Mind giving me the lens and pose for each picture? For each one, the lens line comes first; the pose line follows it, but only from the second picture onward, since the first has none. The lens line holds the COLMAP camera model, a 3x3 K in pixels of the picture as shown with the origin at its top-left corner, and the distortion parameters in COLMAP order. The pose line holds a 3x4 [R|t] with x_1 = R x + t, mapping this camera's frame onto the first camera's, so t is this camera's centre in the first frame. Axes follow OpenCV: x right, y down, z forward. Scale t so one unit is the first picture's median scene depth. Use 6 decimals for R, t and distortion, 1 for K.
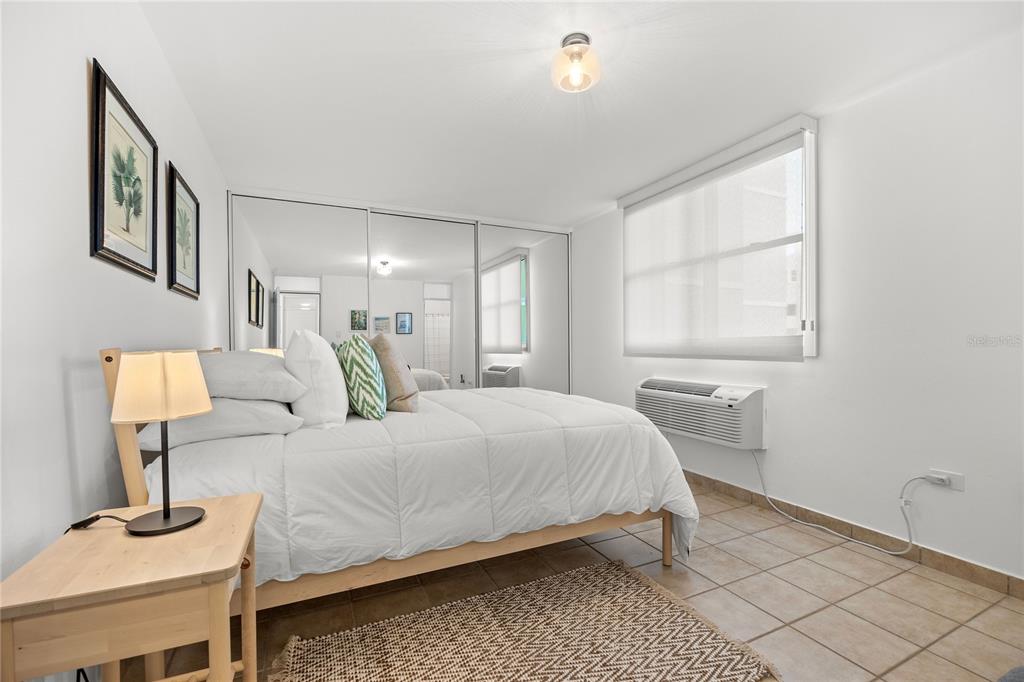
lens RADIAL K [[442.7, 0, 506.7], [0, 442.7, 351.1], [0, 0, 1]] dist [-0.003332, -0.000084]
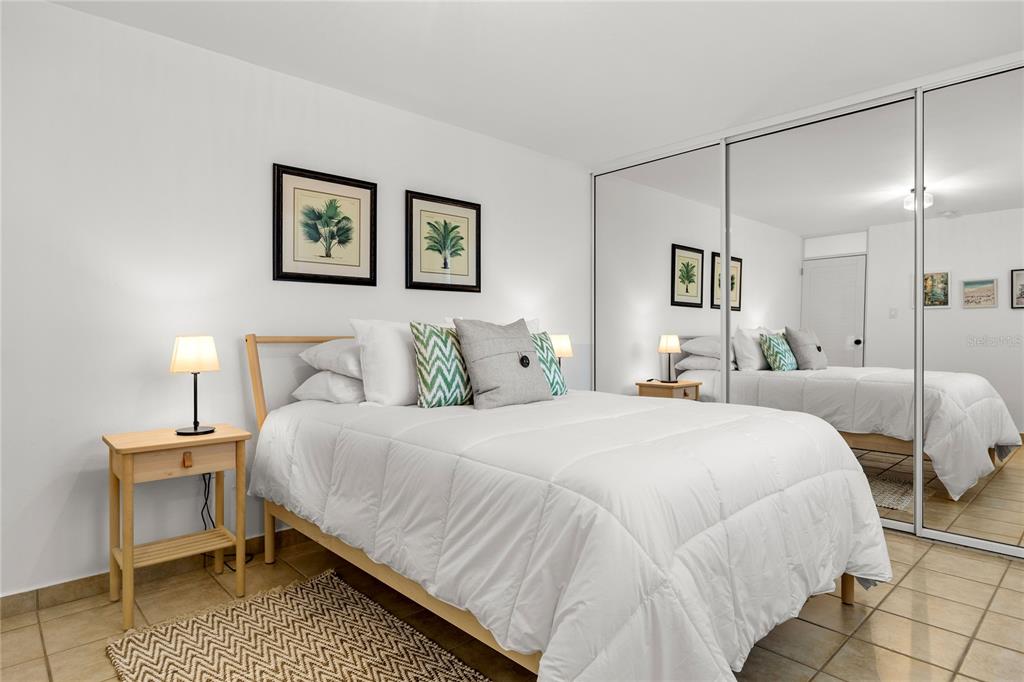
lens RADIAL K [[575.2, 0, 506.1], [0, 575.2, 338.8], [0, 0, 1]] dist [-0.005741, -0.000869]
pose [[0.295292, 0.009578, -0.955359, 1.050163], [-0.009106, 0.999933, 0.007211, -0.009184], [0.955364, 0.006571, 0.295359, 0.874620]]
